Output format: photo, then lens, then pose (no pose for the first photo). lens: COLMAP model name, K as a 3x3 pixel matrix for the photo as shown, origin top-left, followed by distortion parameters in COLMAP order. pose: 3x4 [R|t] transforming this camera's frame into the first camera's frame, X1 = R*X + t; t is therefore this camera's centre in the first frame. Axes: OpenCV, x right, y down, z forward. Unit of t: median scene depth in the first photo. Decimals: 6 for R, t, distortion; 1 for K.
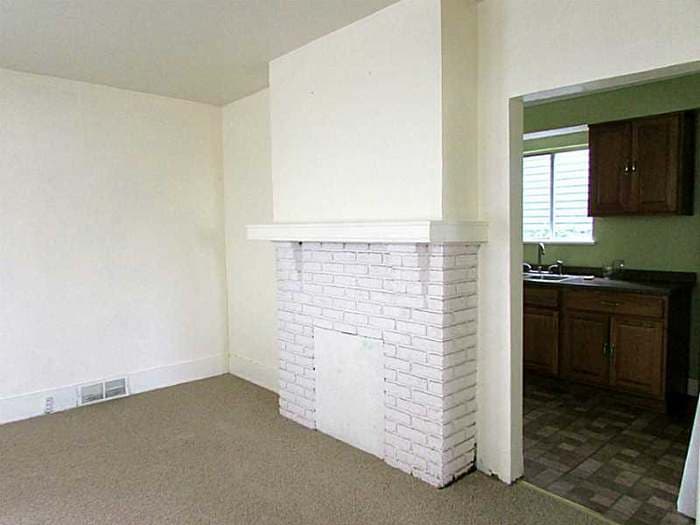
lens RADIAL K [[506.3, 0, 350.0], [0, 506.3, 262.5], [0, 0, 1]] dist [0.006360, -0.024625]
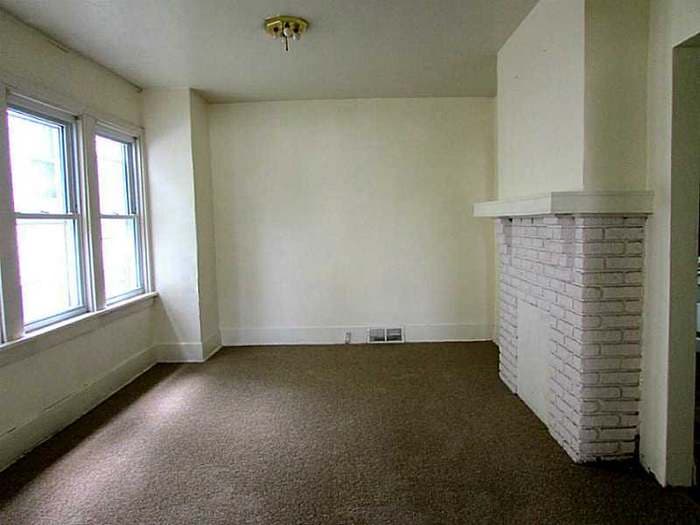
lens RADIAL K [[506.3, 0, 350.0], [0, 506.3, 262.5], [0, 0, 1]] dist [0.006360, -0.024625]
pose [[0.731047, 0.052724, -0.680287, 0.389898], [-0.035882, 0.998601, 0.038836, 0.024345], [0.681383, -0.003981, 0.731916, -0.015727]]
